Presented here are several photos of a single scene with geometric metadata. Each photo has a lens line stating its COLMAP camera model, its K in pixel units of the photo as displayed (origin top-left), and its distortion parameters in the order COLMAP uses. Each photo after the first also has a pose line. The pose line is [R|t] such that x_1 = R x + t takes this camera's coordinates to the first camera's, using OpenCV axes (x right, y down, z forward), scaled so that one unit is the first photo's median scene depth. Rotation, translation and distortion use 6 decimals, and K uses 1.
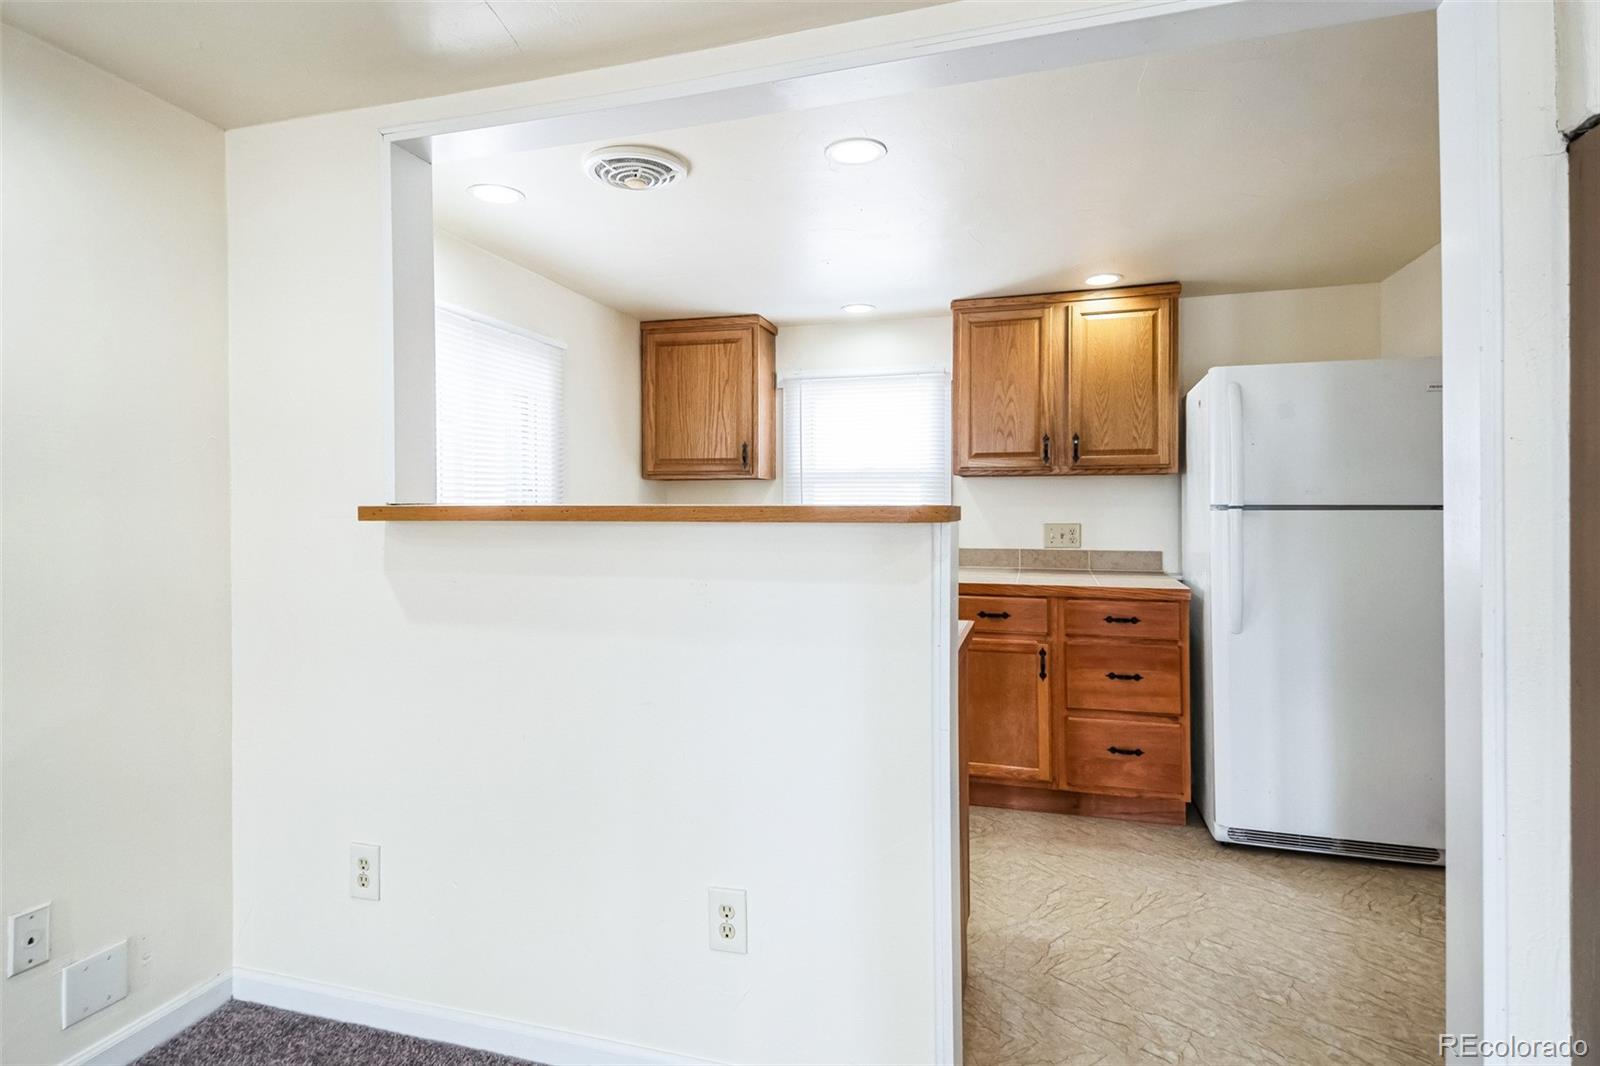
lens RADIAL K [[846.4, 0, 776.8], [0, 846.4, 496.1], [0, 0, 1]] dist [0.025569, -0.000090]
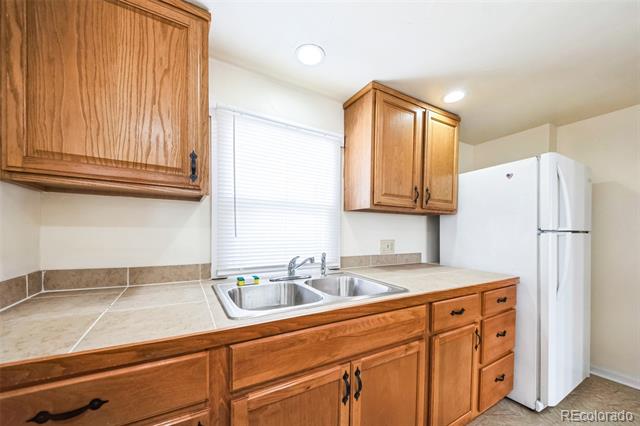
lens RADIAL K [[239.0, 0, 323.5], [0, 239.0, 236.1], [0, 0, 1]] dist [0.002619, -0.000022]
pose [[0.674817, -0.003861, 0.737975, -0.143729], [-0.018872, 0.999569, 0.022487, 0.016732], [-0.737744, -0.029102, 0.674453, 0.818669]]
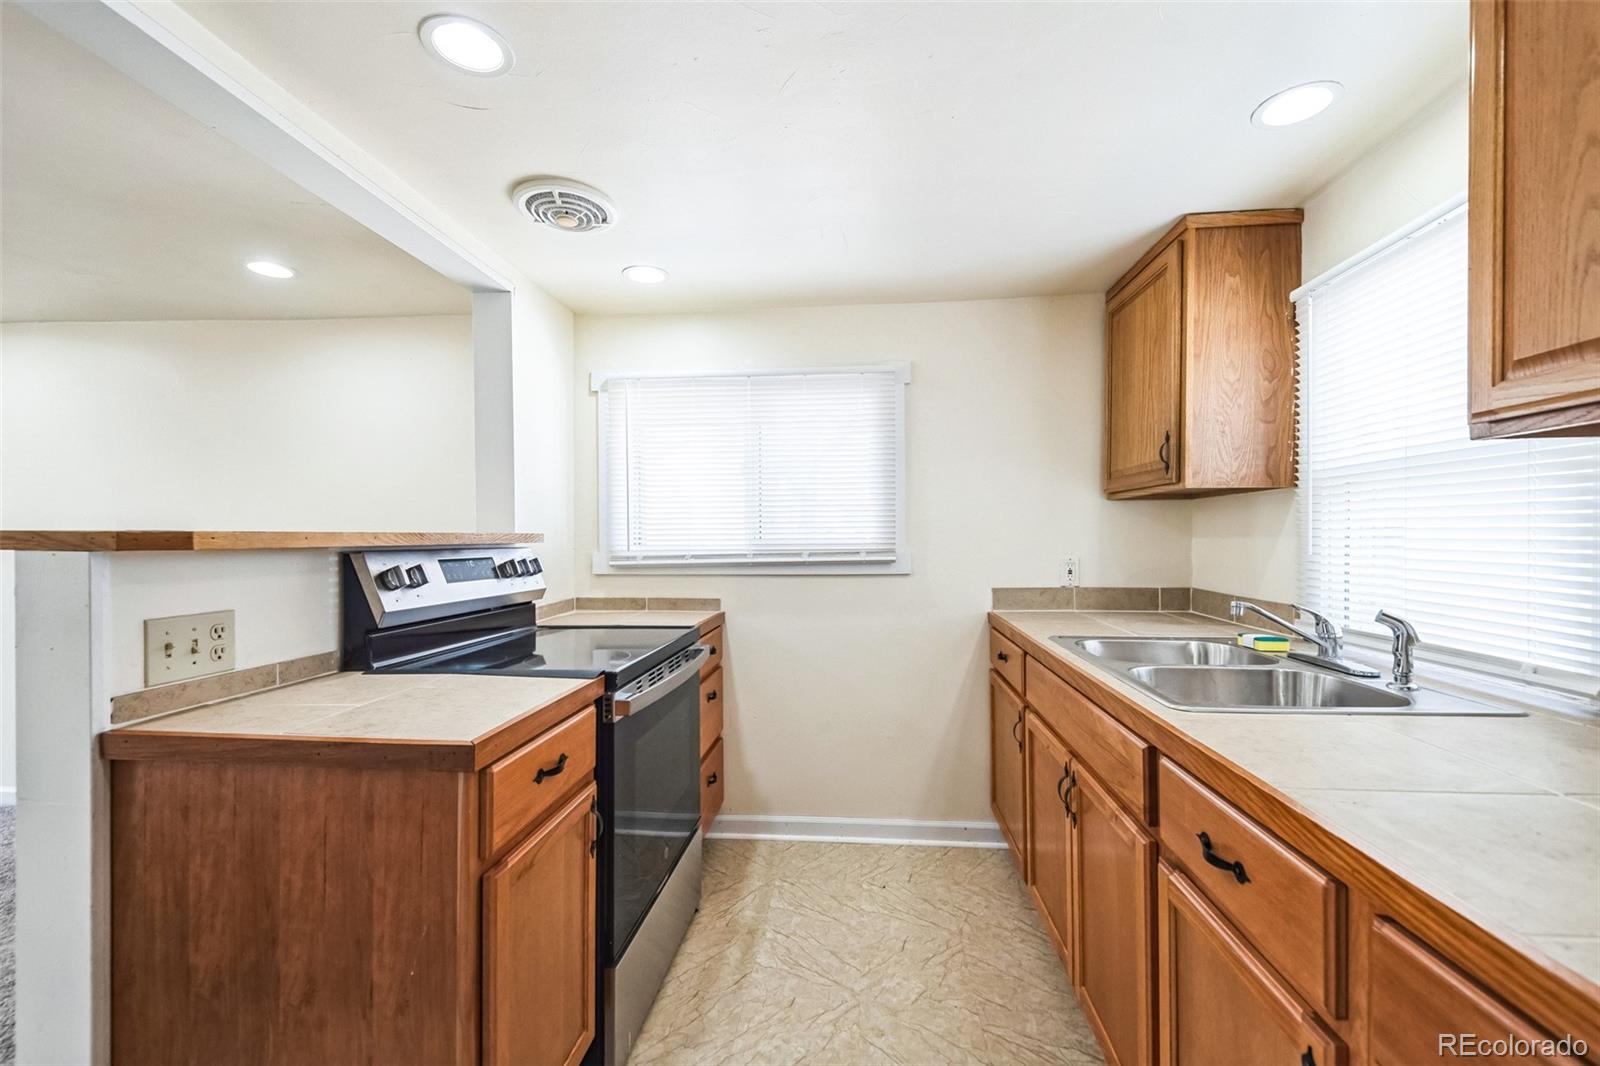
lens RADIAL K [[668.1, 0, 799.2], [0, 668.1, 542.2], [0, 0, 1]] dist [0.044155, -0.019757]
pose [[0.199934, 0.004560, -0.979799, 0.439138], [0.013486, 0.999882, 0.007405, 0.010724], [0.979717, -0.014694, 0.199848, 0.708233]]
